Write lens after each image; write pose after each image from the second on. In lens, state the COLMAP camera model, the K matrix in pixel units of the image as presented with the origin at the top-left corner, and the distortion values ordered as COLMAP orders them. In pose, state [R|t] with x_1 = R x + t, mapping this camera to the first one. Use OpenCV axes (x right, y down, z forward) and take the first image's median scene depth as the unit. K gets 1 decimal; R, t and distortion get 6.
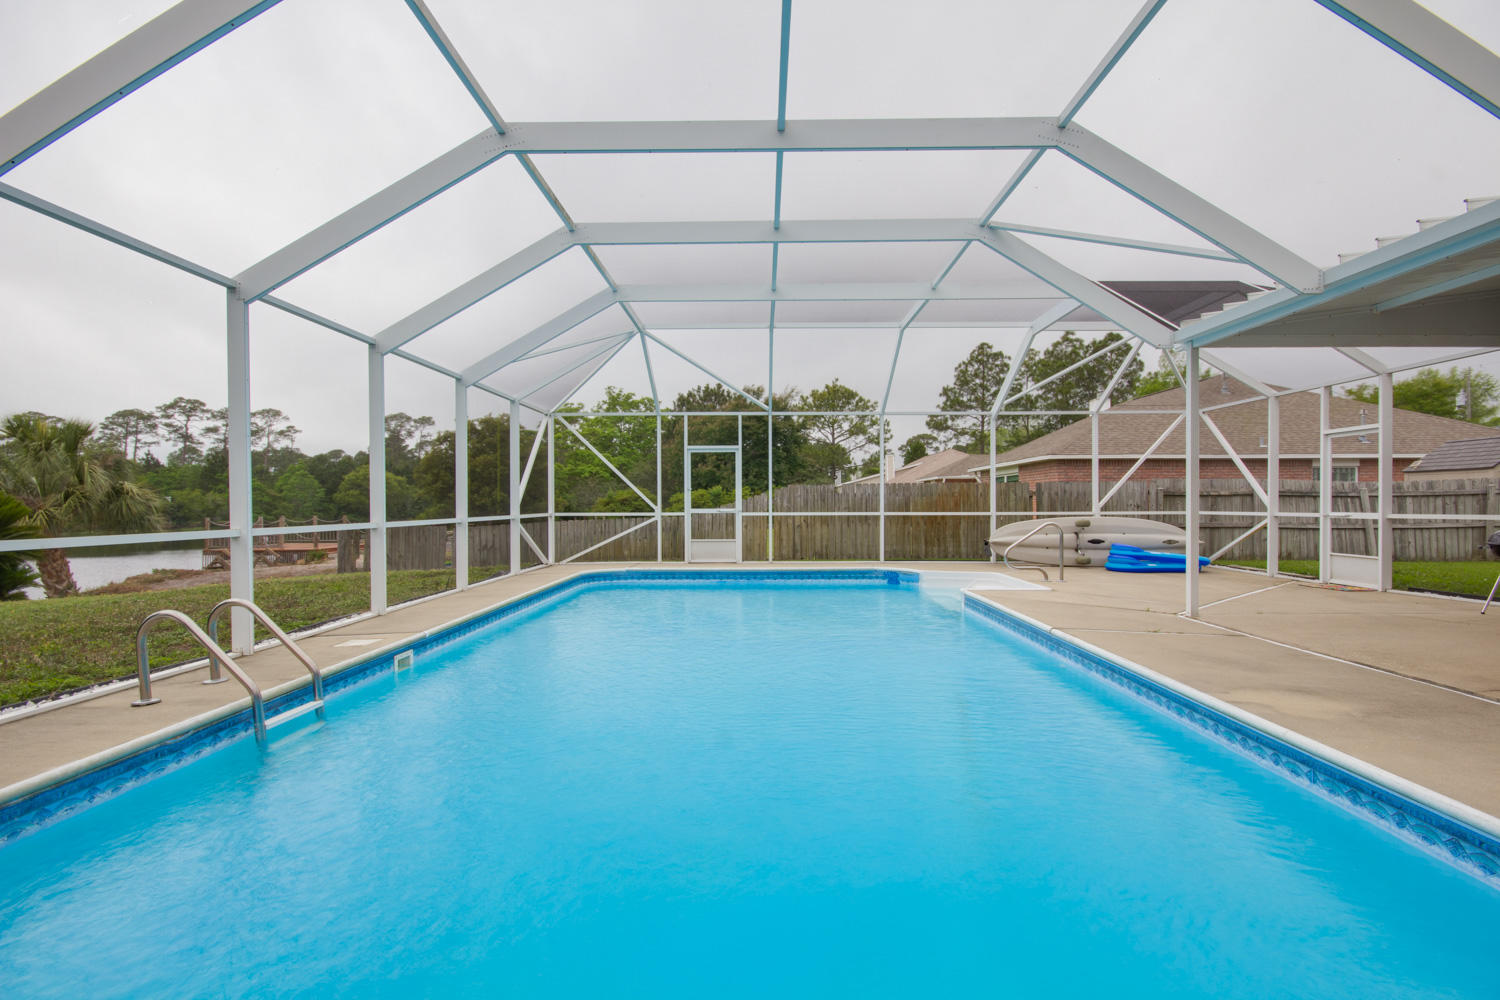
lens RADIAL K [[699.6, 0, 750.0], [0, 699.6, 500.0], [0, 0, 1]] dist [-0.000768, -0.000646]
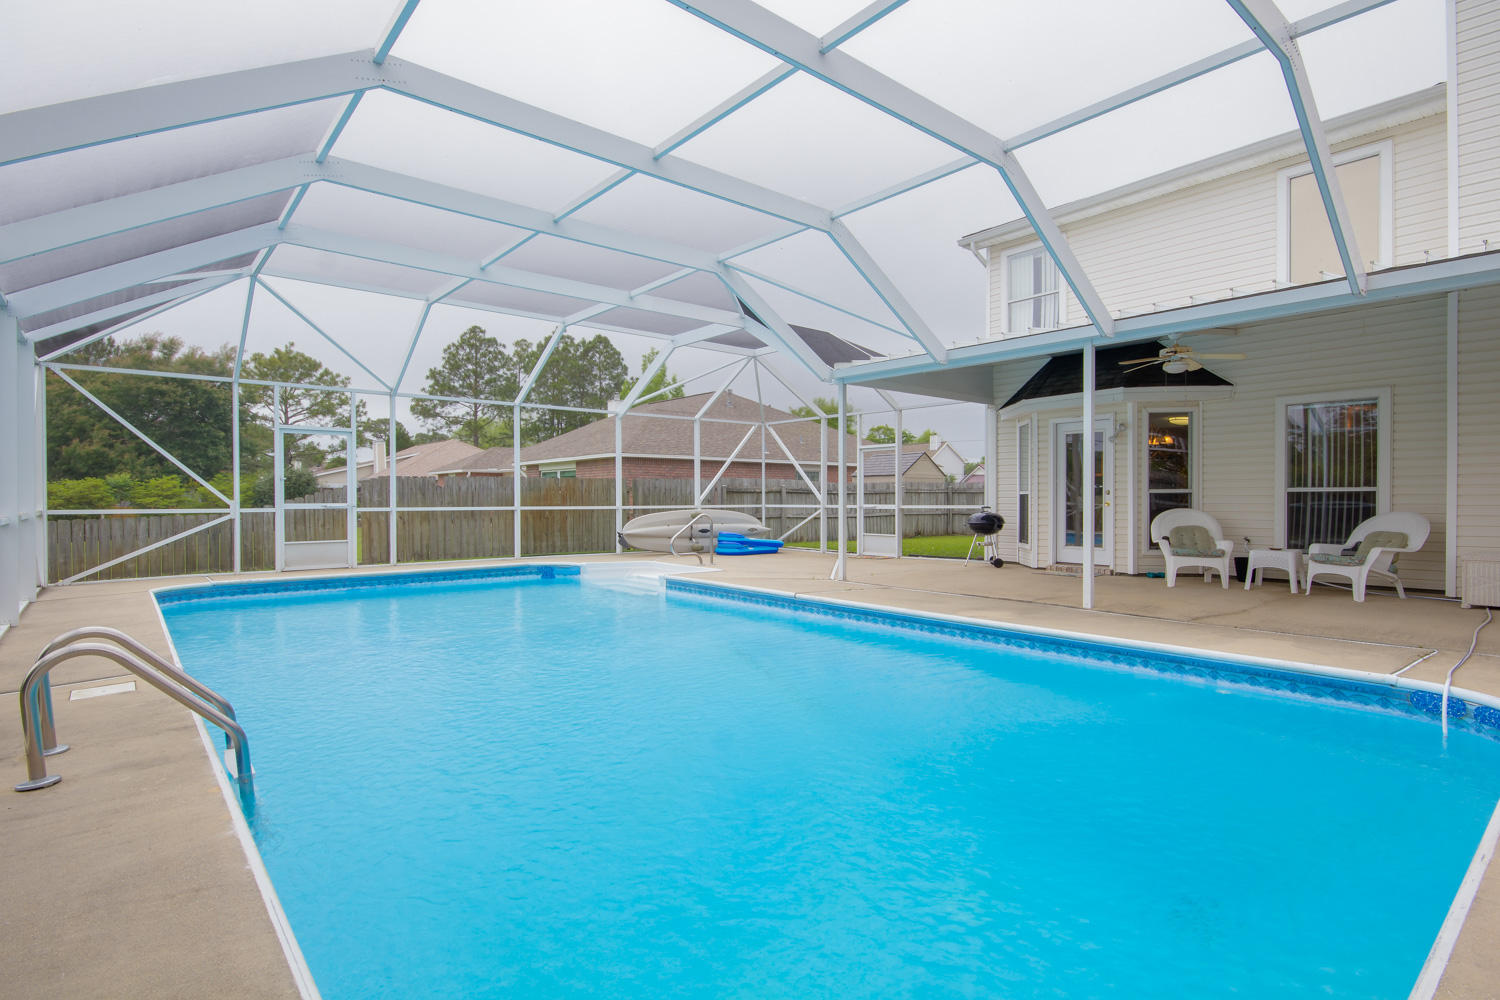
lens RADIAL K [[753.4, 0, 750.0], [0, 753.4, 500.0], [0, 0, 1]] dist [0.000395, -0.000105]
pose [[0.761007, 0.000848, 0.648743, -0.238062], [-0.004937, 0.999978, 0.004484, 0.001738], [-0.648725, -0.006615, 0.760994, -0.003907]]
